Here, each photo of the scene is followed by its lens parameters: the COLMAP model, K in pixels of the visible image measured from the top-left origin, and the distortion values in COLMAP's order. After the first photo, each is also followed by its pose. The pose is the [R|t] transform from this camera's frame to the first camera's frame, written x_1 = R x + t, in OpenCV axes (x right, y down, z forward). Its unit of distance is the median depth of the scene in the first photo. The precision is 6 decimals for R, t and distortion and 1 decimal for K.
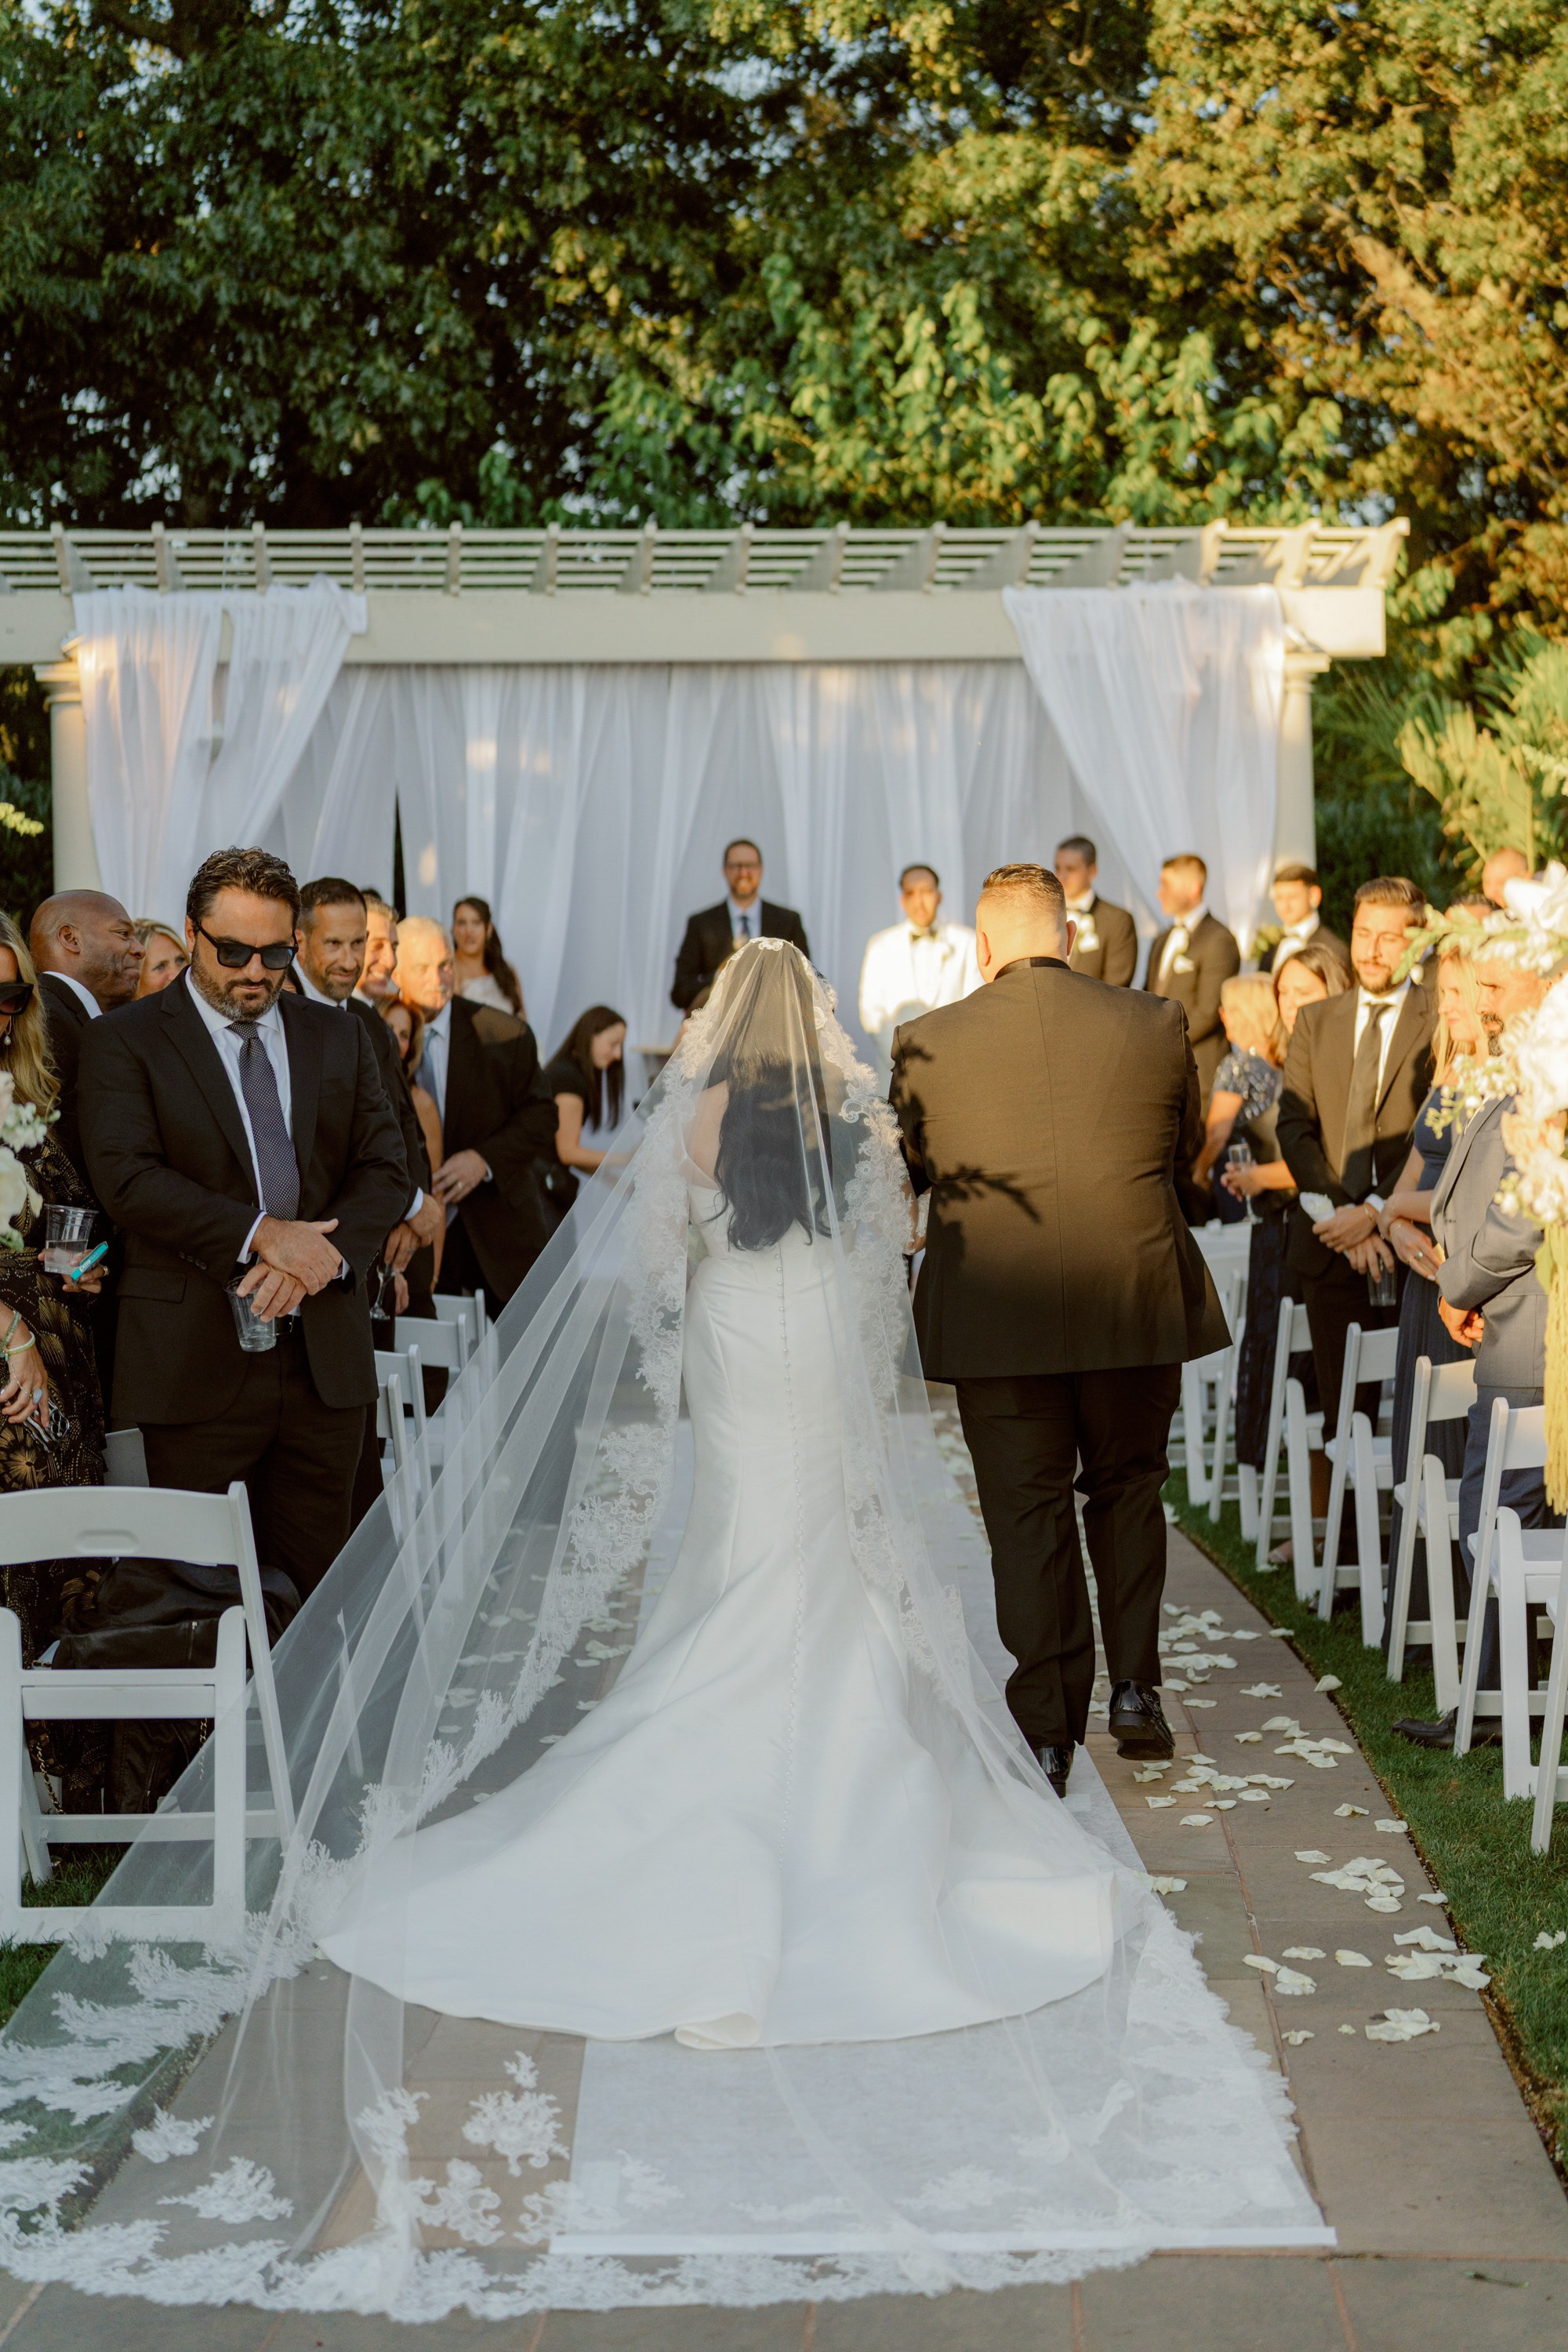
lens RADIAL K [[3417.1, 0, 757.3], [0, 3417.1, 1176.6], [0, 0, 1]] dist [-0.000187, 0.016392]
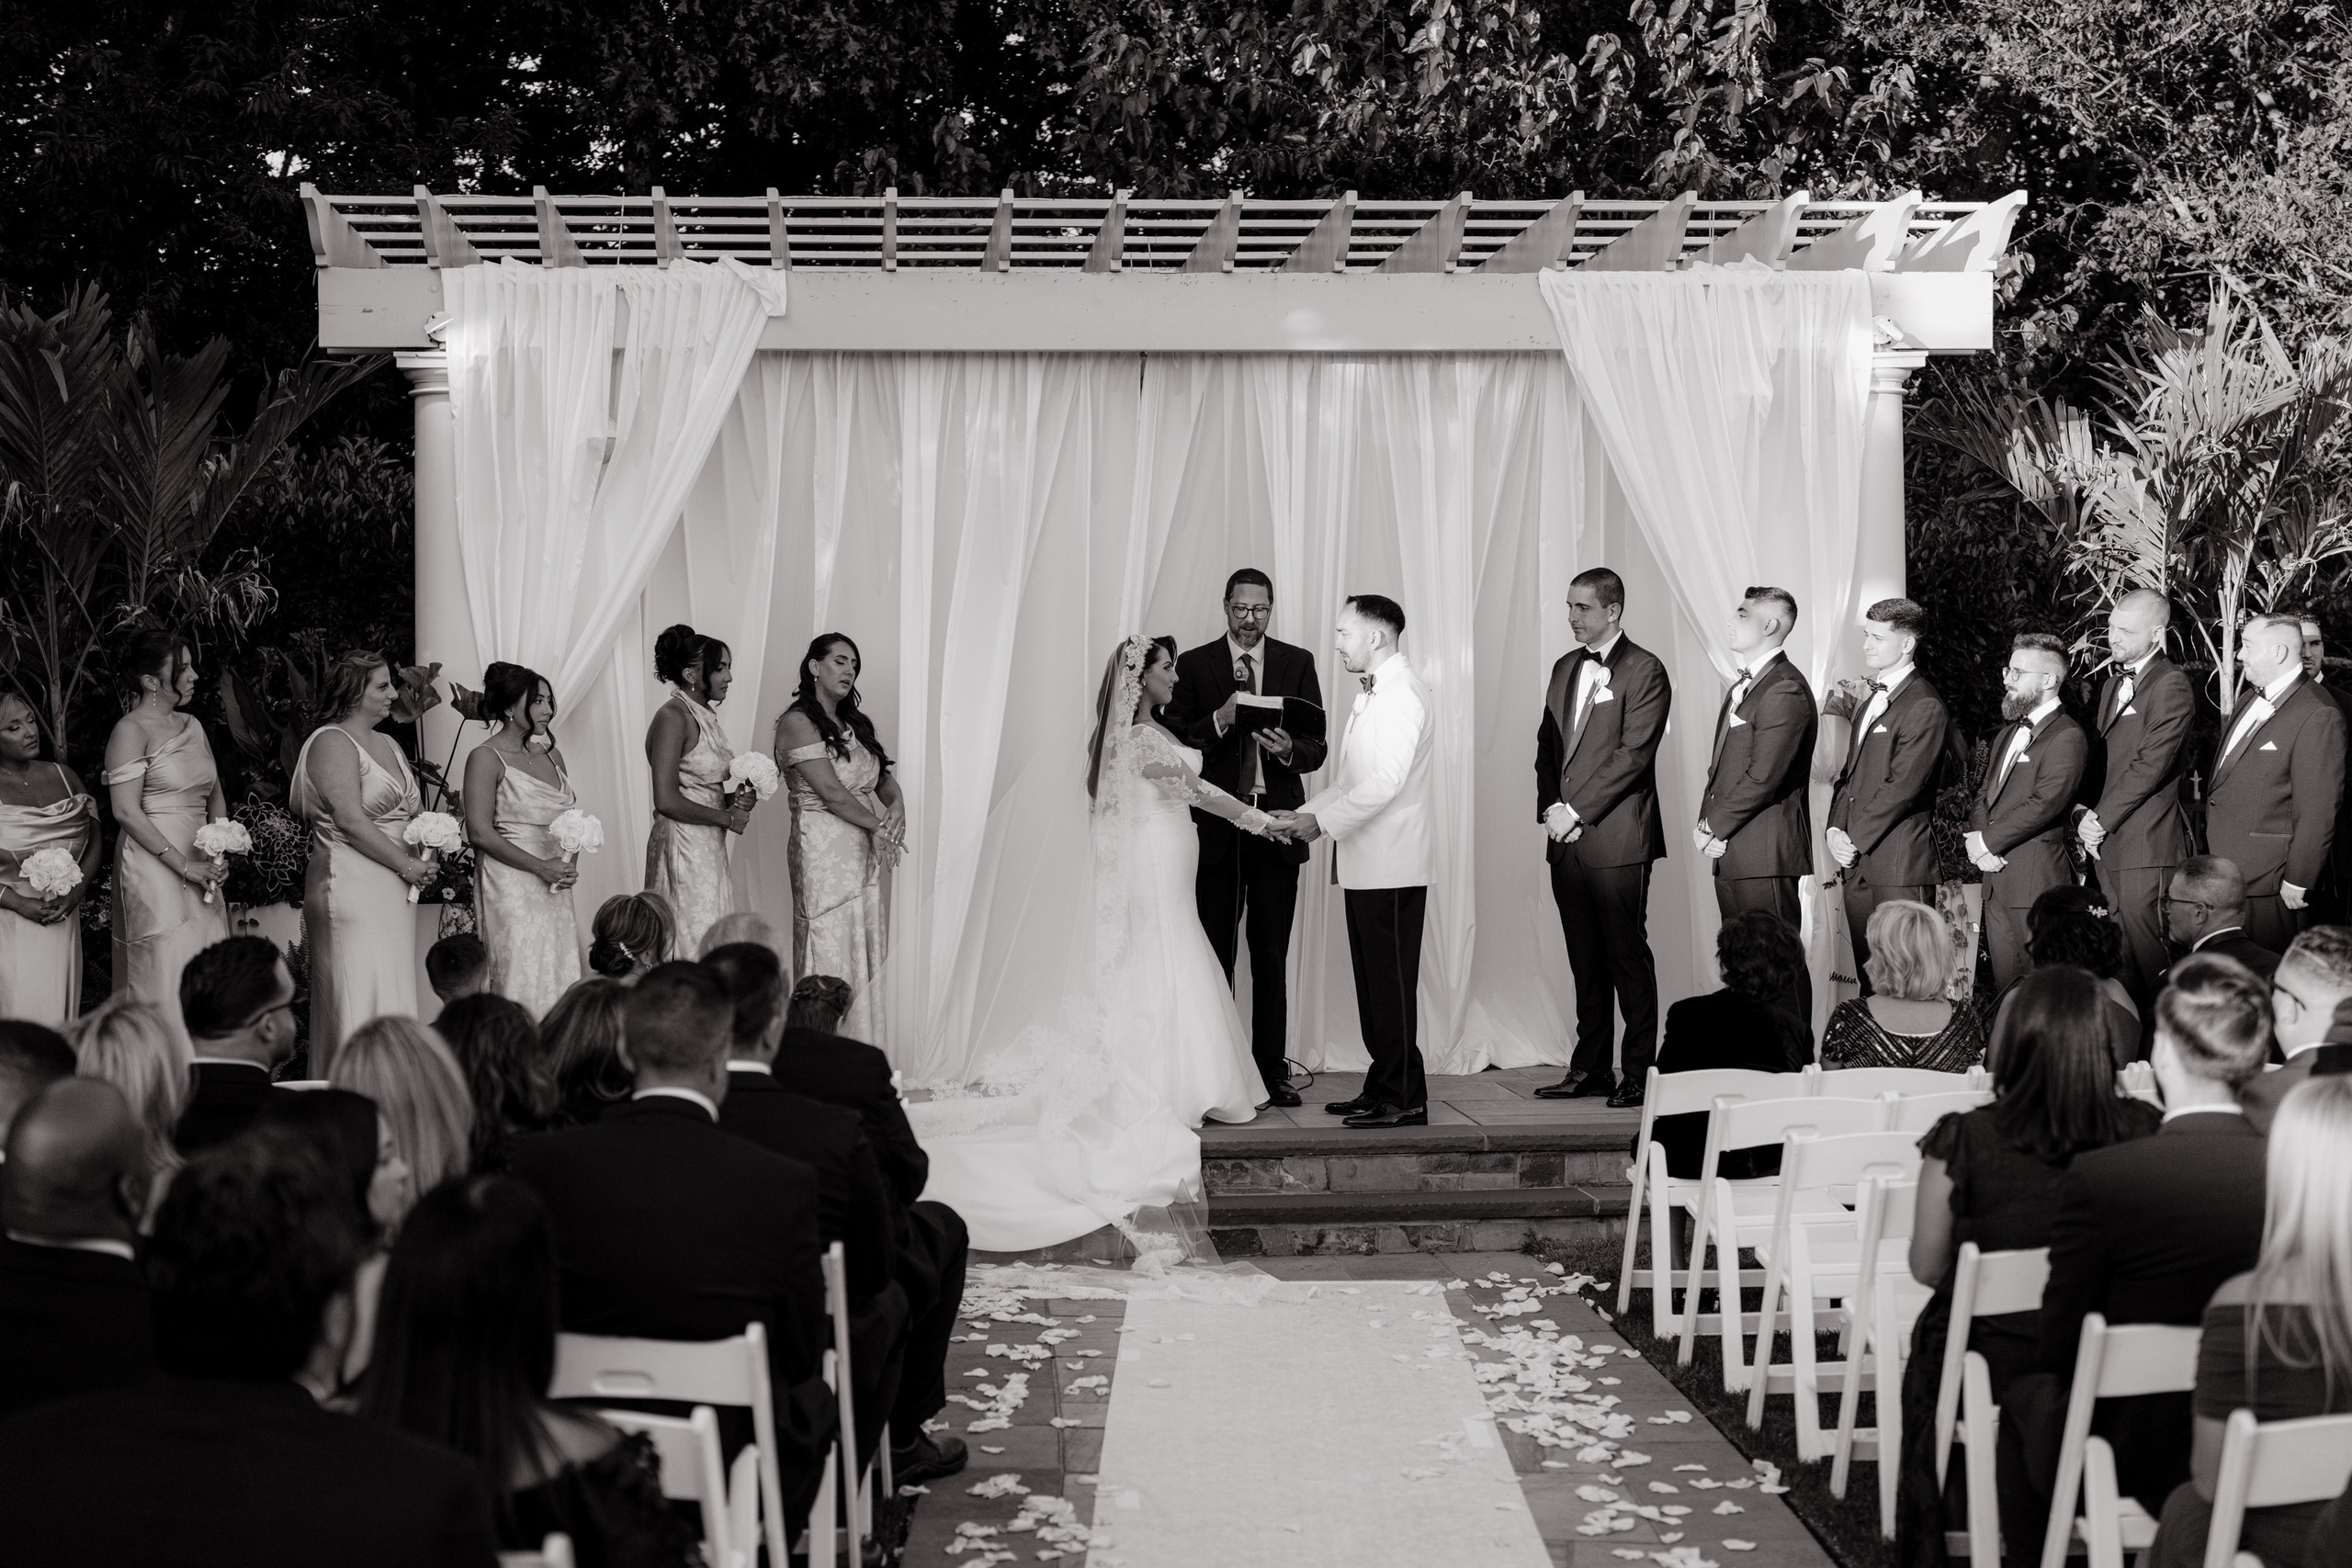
lens RADIAL K [[3379.0, 0, 1069.5], [0, 3379.0, 779.3], [0, 0, 1]] dist [-0.008184, 0.064225]
pose [[0.998557, 0.015038, -0.051559, 0.000773], [-0.016134, 0.999651, -0.020924, -0.020882], [0.051227, 0.021725, 0.998451, 0.128135]]
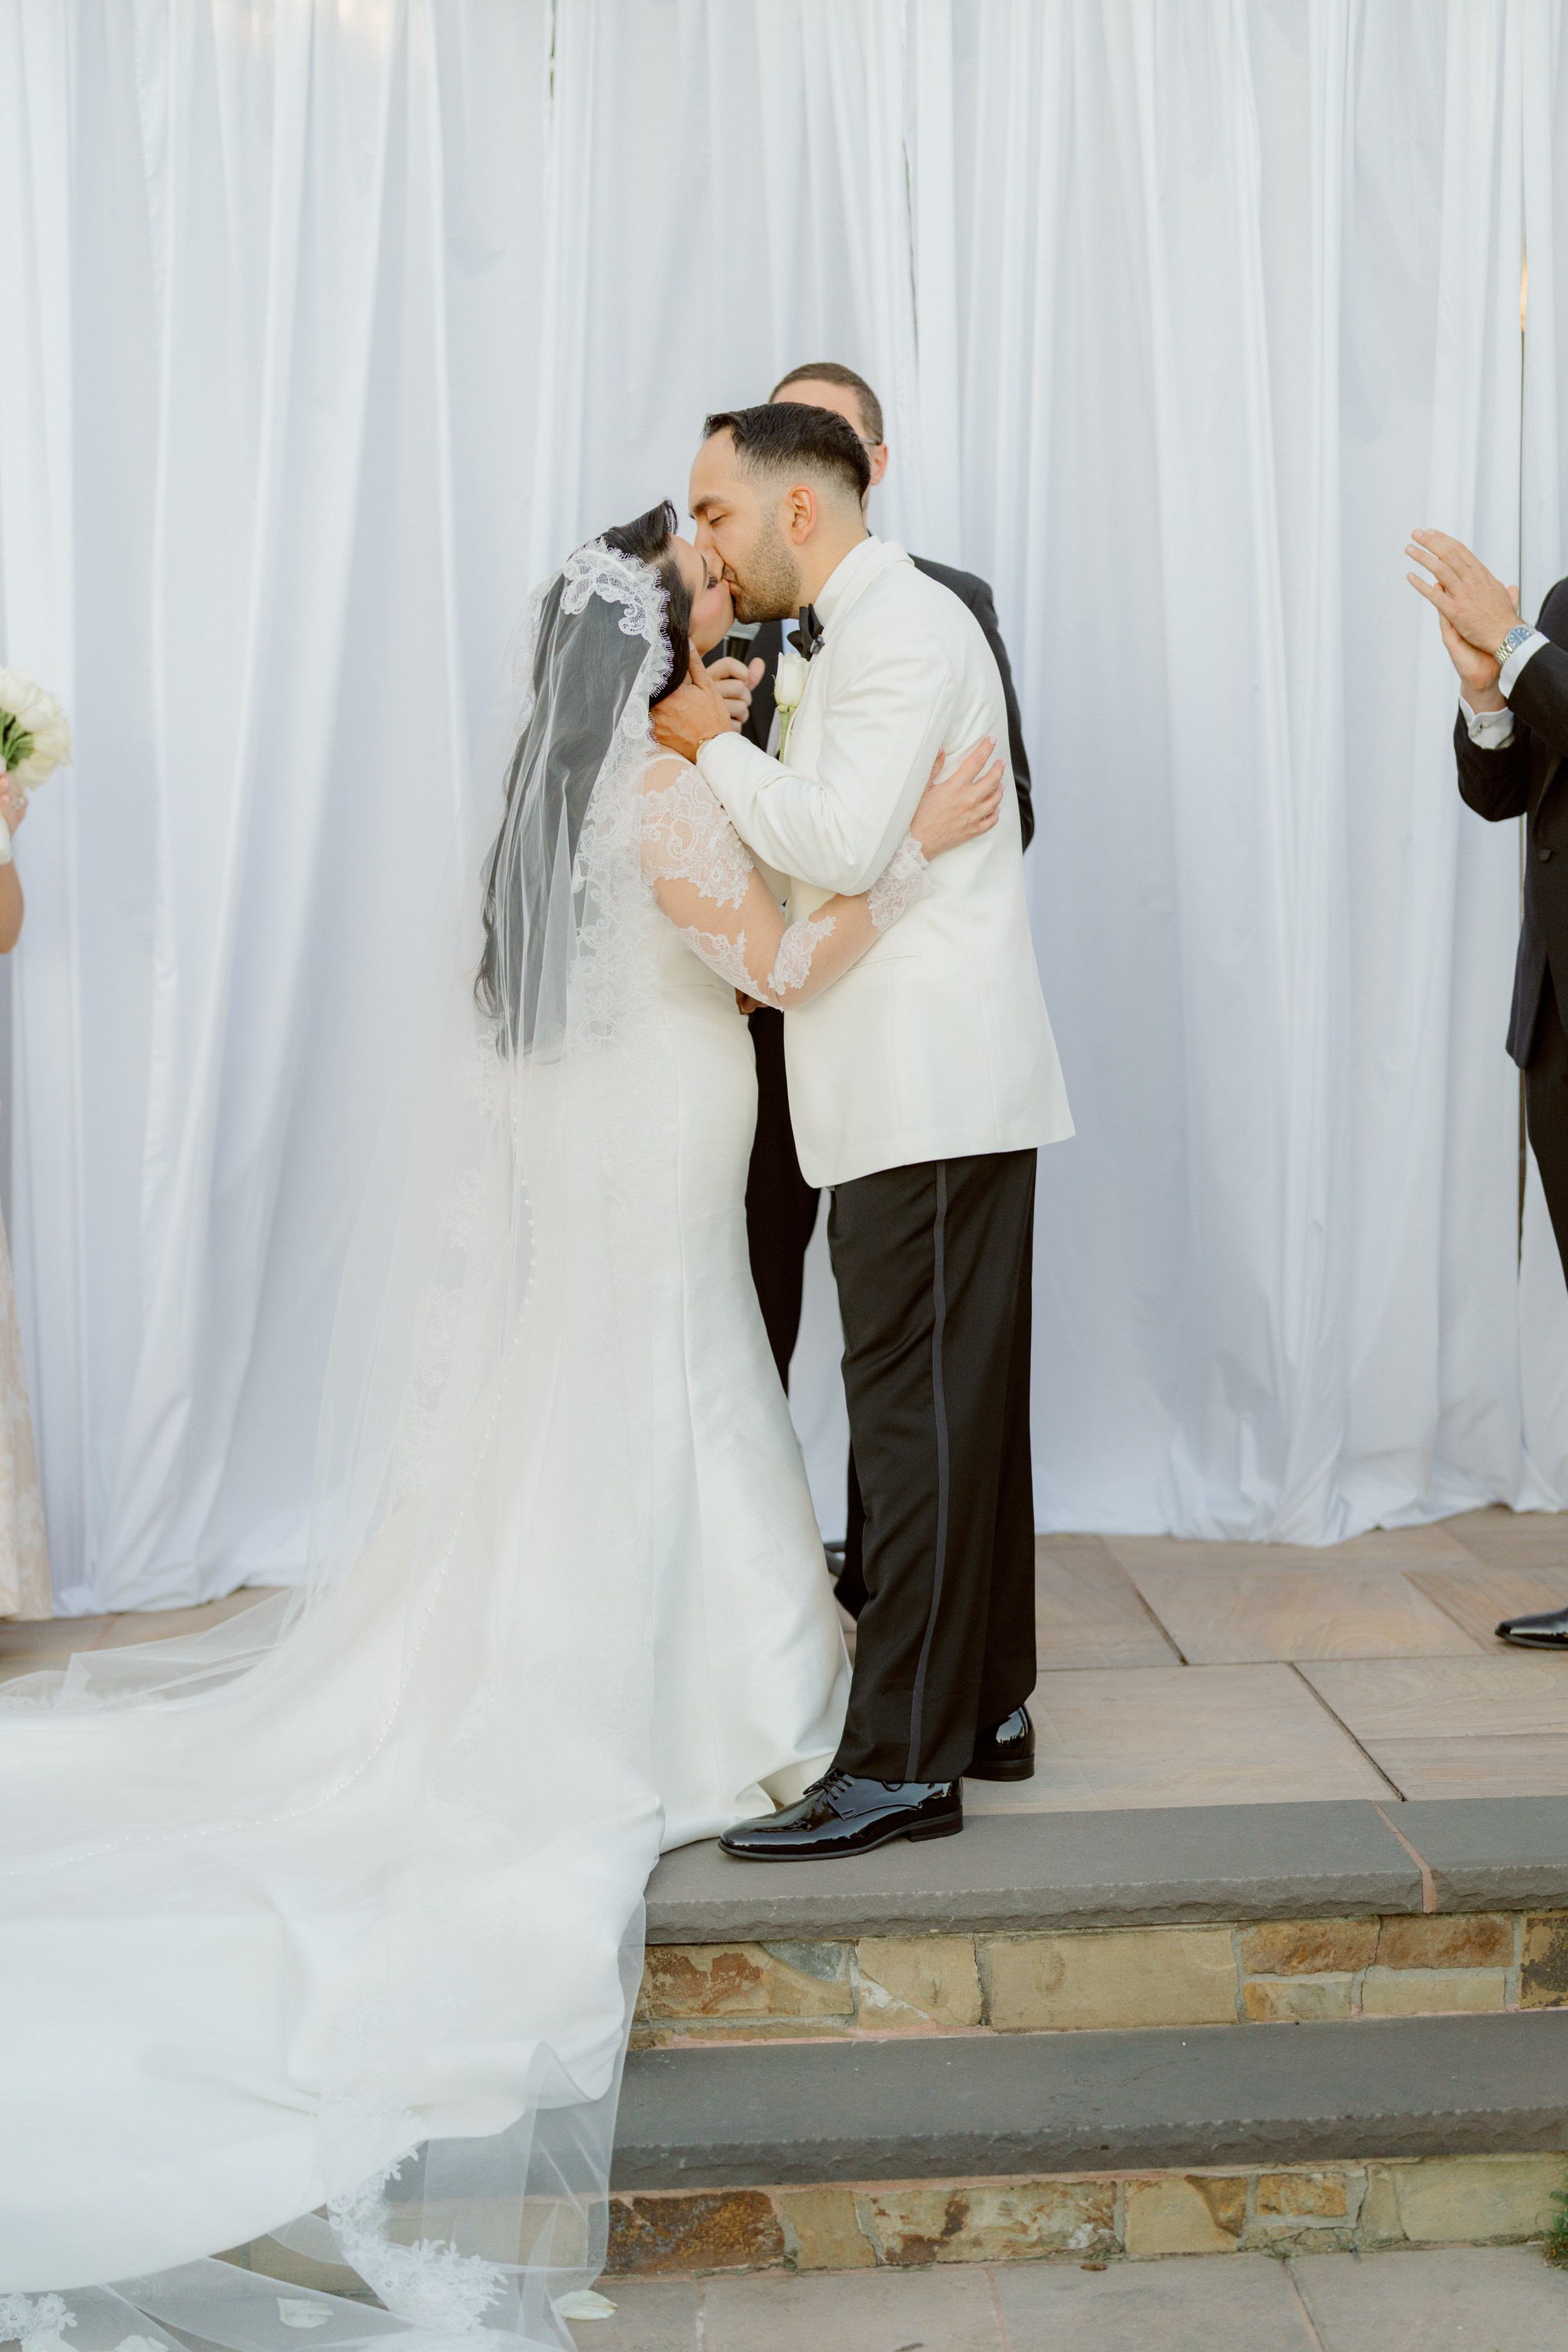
lens RADIAL K [[3417.1, 0, 757.3], [0, 3417.1, 1176.6], [0, 0, 1]] dist [-0.000187, 0.016392]
pose [[0.996859, 0.002562, -0.079157, 0.018219], [0.000618, 0.999195, 0.040123, -0.023734], [0.079196, -0.040045, 0.996054, 0.491153]]
